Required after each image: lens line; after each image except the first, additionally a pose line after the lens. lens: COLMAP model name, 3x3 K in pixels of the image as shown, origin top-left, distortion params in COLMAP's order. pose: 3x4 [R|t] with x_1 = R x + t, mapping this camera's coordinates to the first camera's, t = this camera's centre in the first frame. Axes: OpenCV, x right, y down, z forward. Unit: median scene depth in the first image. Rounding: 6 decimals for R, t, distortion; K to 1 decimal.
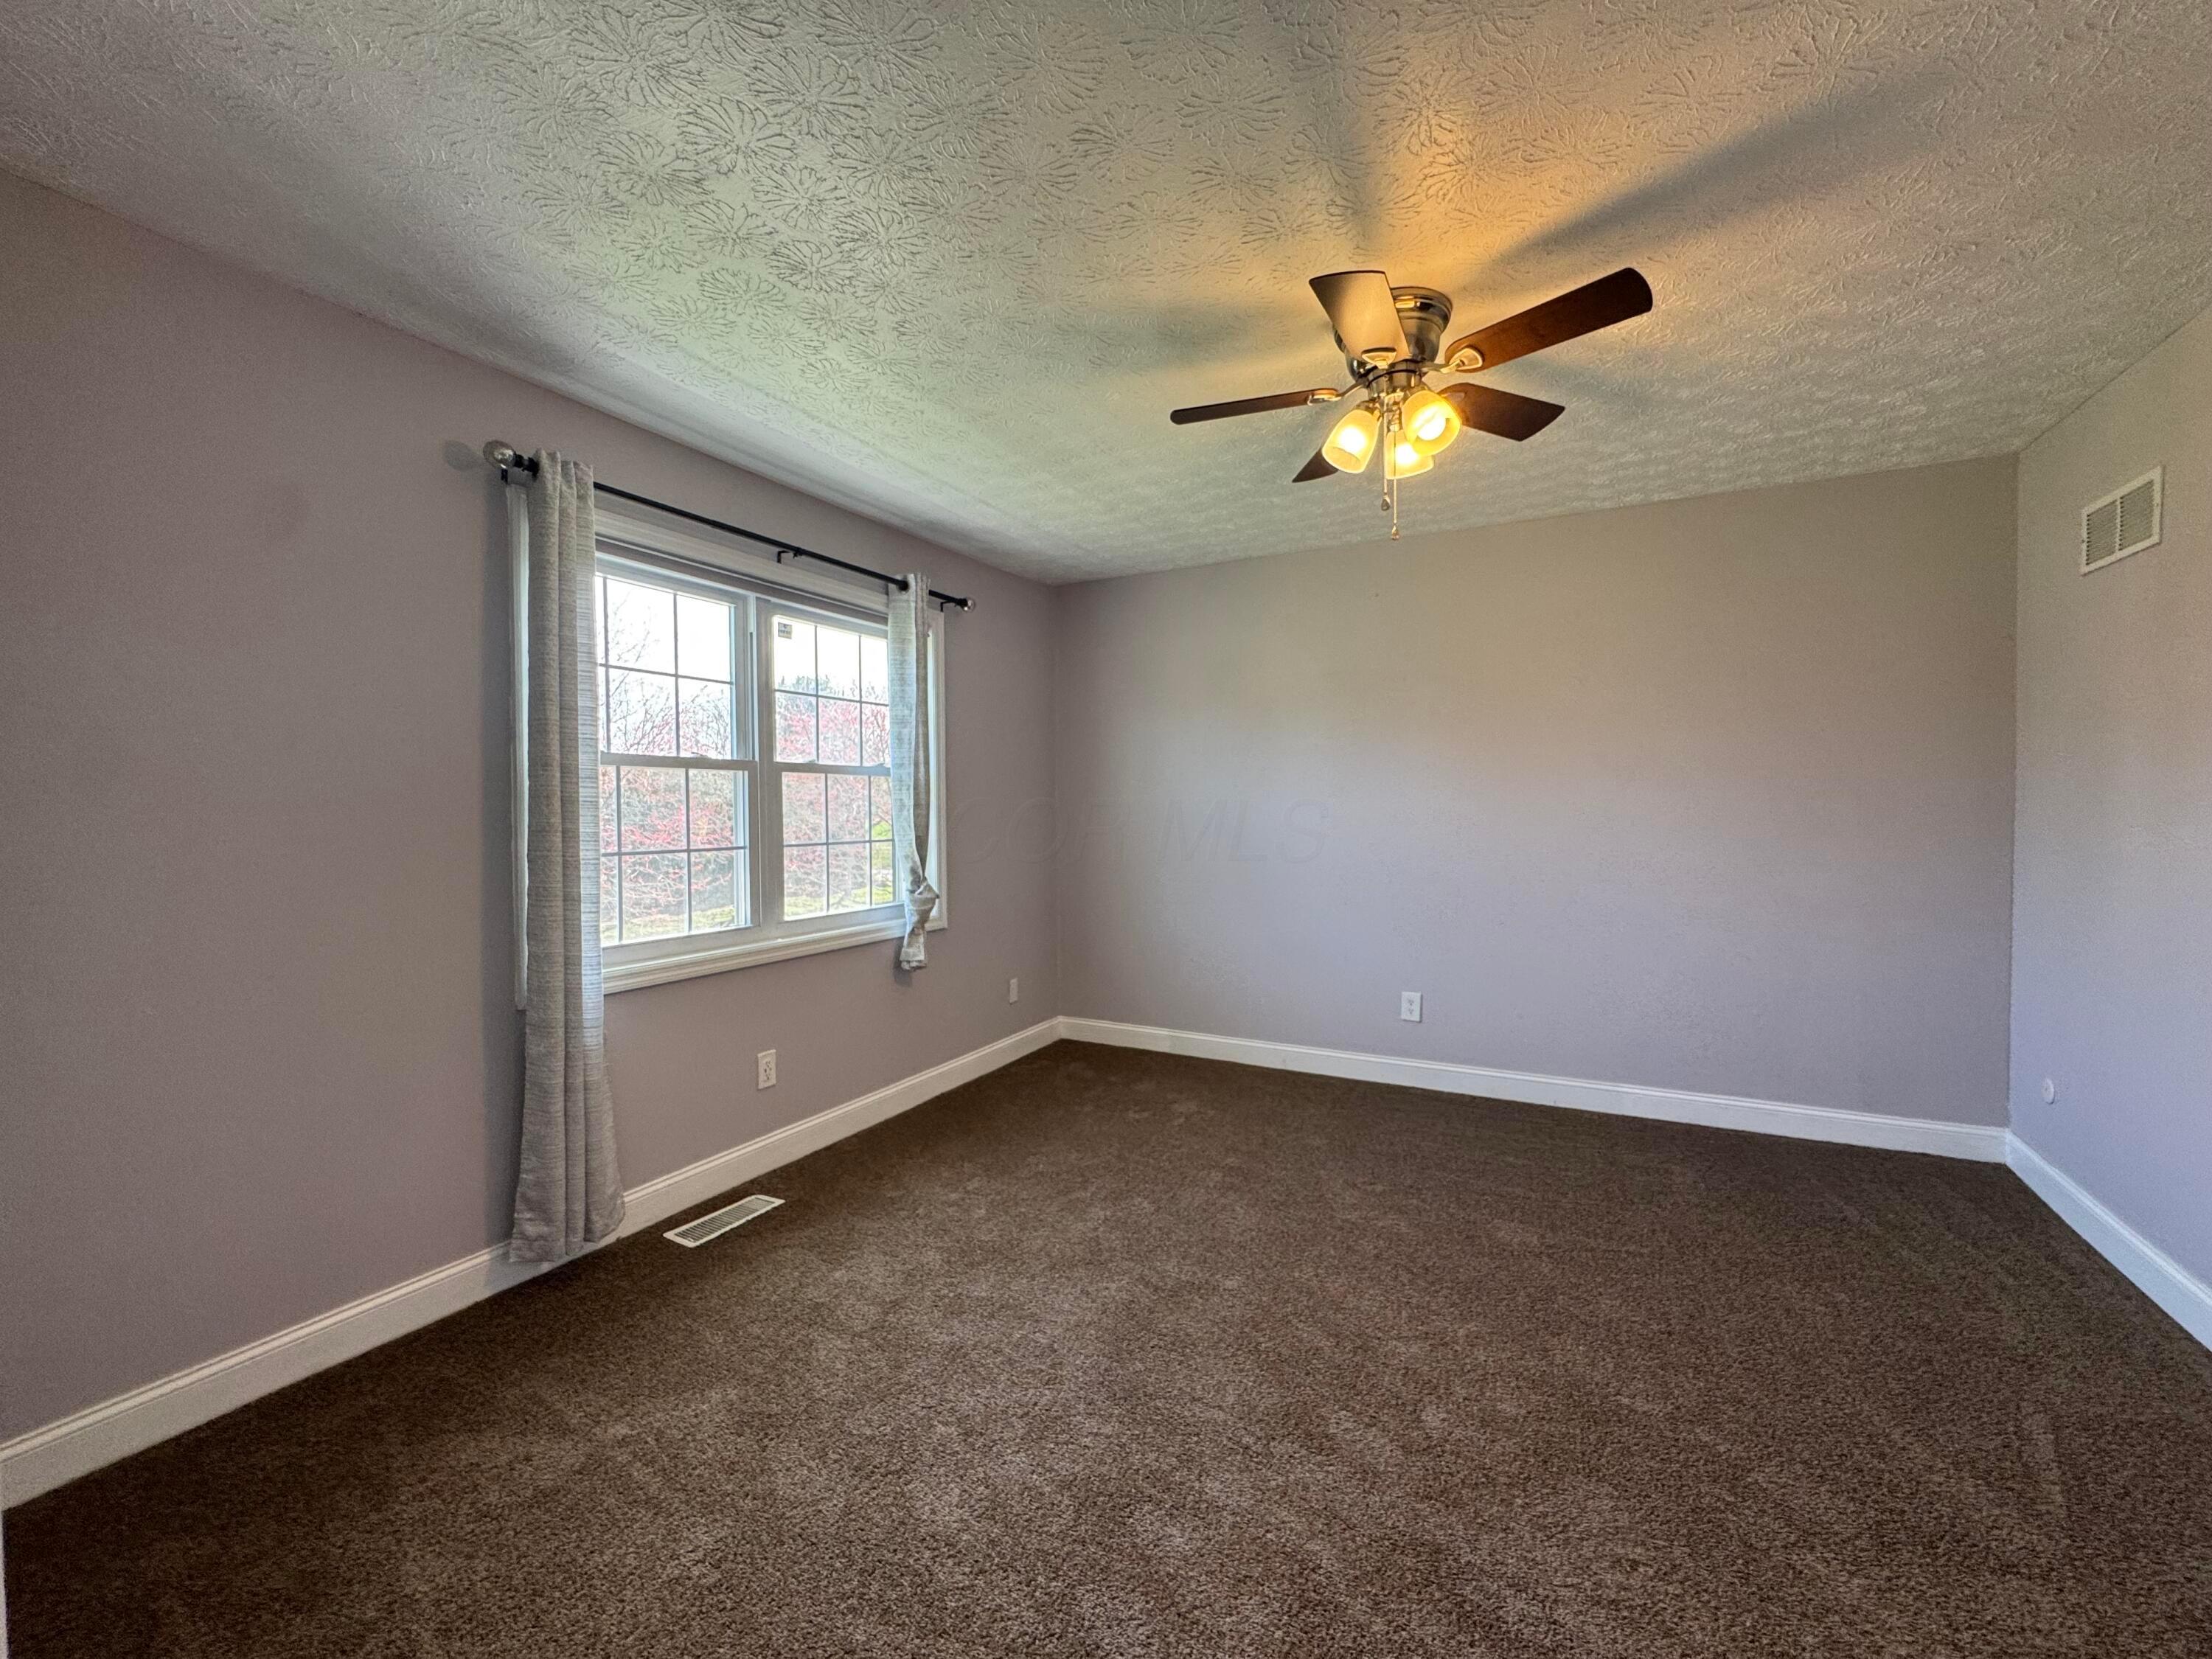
lens RADIAL K [[888.8, 0, 1116.0], [0, 888.8, 824.5], [0, 0, 1]] dist [-0.003913, 0.000538]
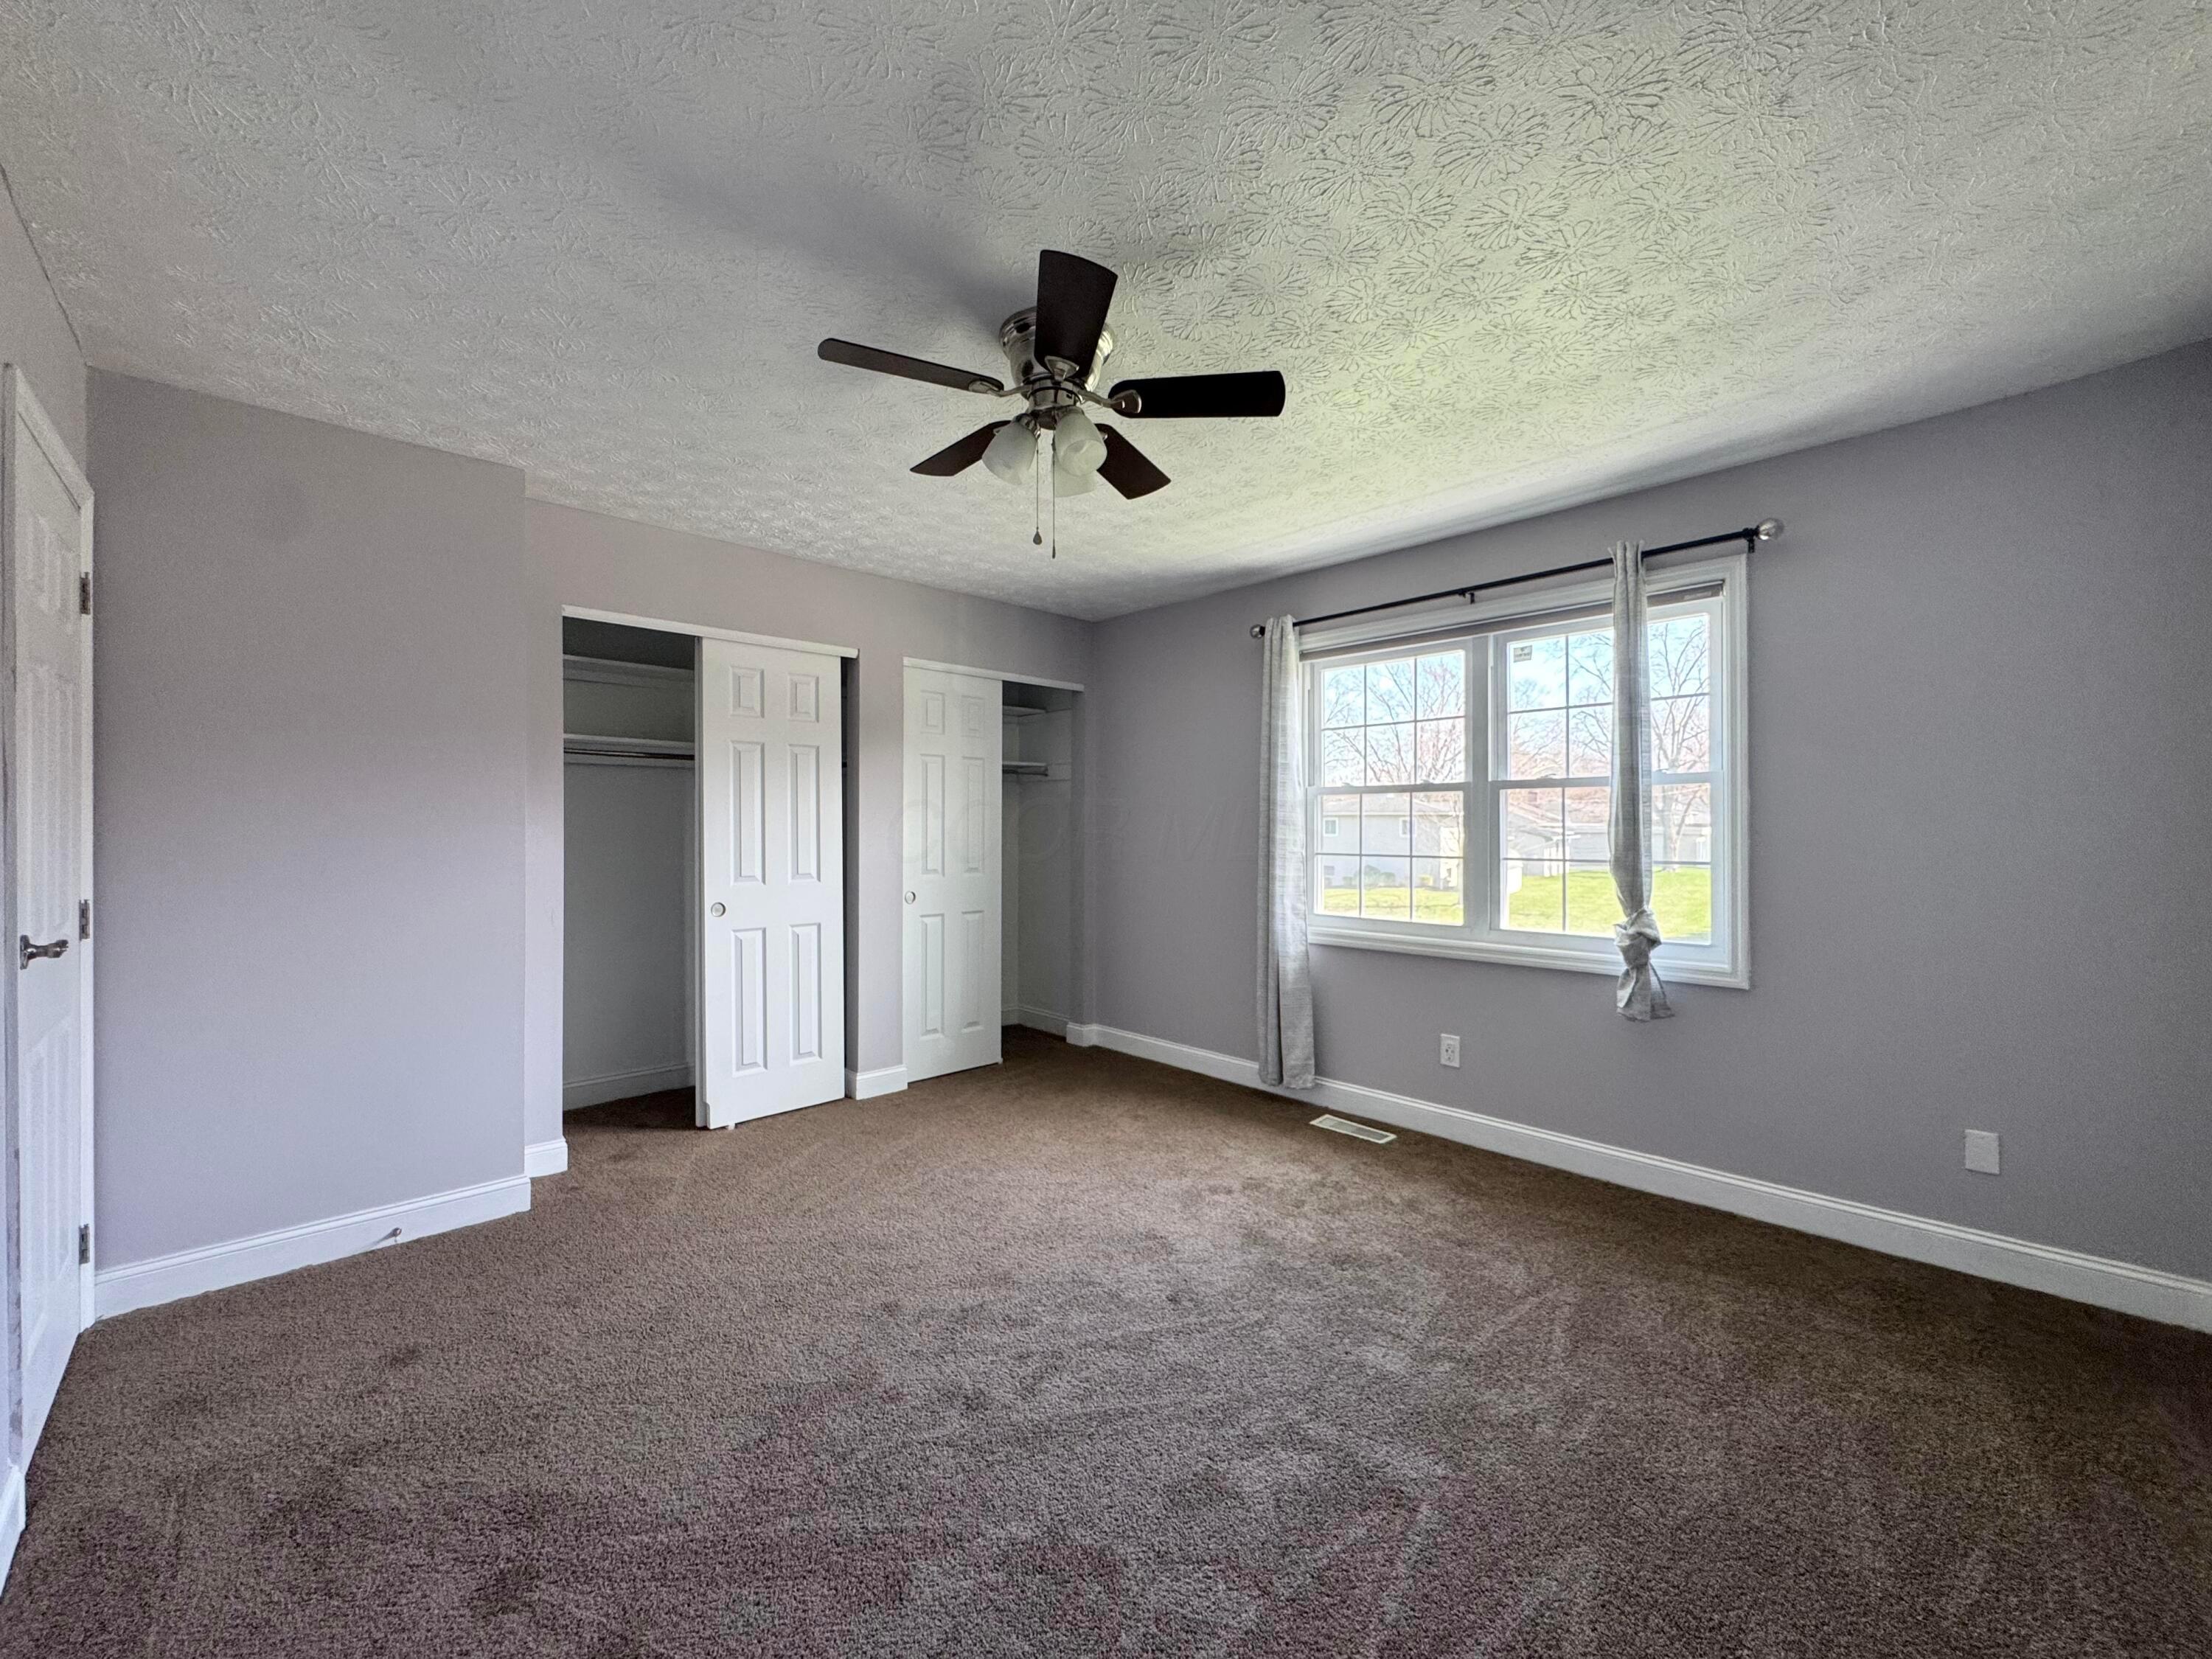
lens RADIAL K [[888.8, 0, 1113.0], [0, 888.8, 826.0], [0, 0, 1]] dist [-0.003913, 0.000538]
pose [[-0.315031, 0.001250, -0.949081, 0.827639], [-0.015650, 0.999856, 0.006512, -0.015551], [0.948952, 0.016905, -0.314966, 0.934622]]
